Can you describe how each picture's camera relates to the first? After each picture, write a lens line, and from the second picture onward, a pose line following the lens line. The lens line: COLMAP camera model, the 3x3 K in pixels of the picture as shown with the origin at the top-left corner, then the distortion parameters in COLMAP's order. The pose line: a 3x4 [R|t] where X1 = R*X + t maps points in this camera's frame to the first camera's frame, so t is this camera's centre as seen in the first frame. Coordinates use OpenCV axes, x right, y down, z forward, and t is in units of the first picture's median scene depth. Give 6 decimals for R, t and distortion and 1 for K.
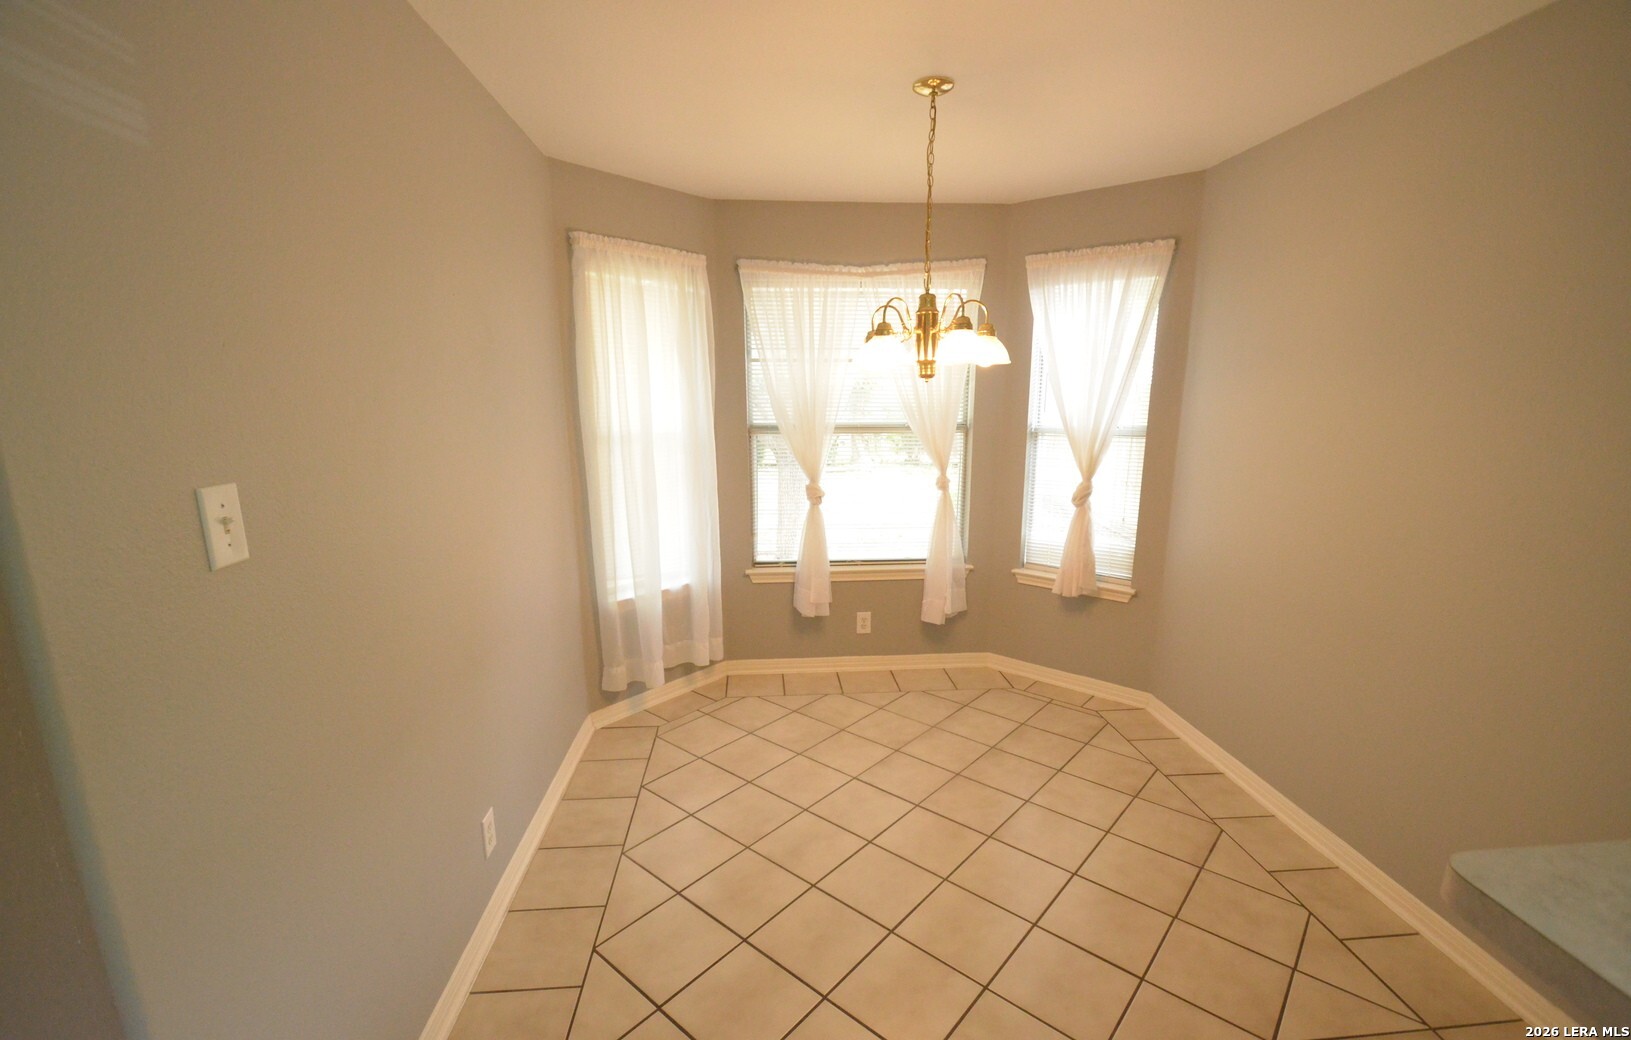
lens RADIAL K [[712.1, 0, 816.3], [0, 712.1, 548.2], [0, 0, 1]] dist [-0.000111, -0.000085]
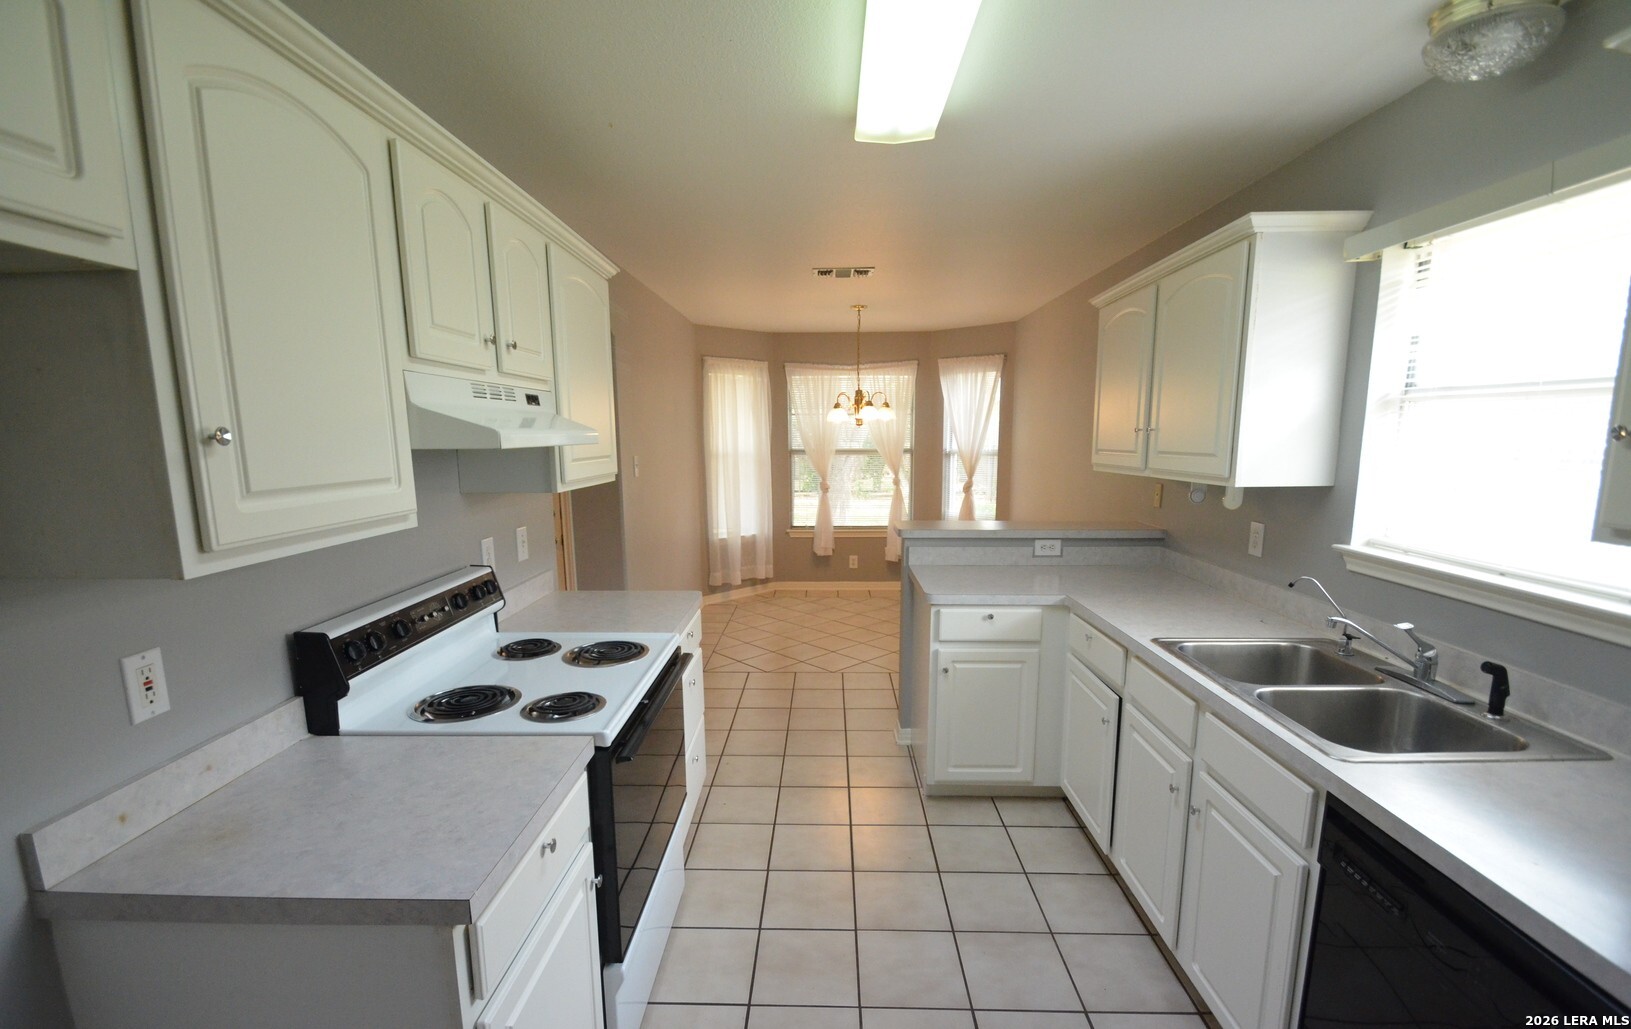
lens RADIAL K [[709.3, 0, 811.9], [0, 709.3, 541.7], [0, 0, 1]] dist [0.000392, 0.000030]
pose [[0.994742, 0.013117, -0.101566, 0.155626], [-0.019331, 0.997985, -0.060441, 0.178190], [0.100568, 0.062087, 0.992991, -0.815979]]
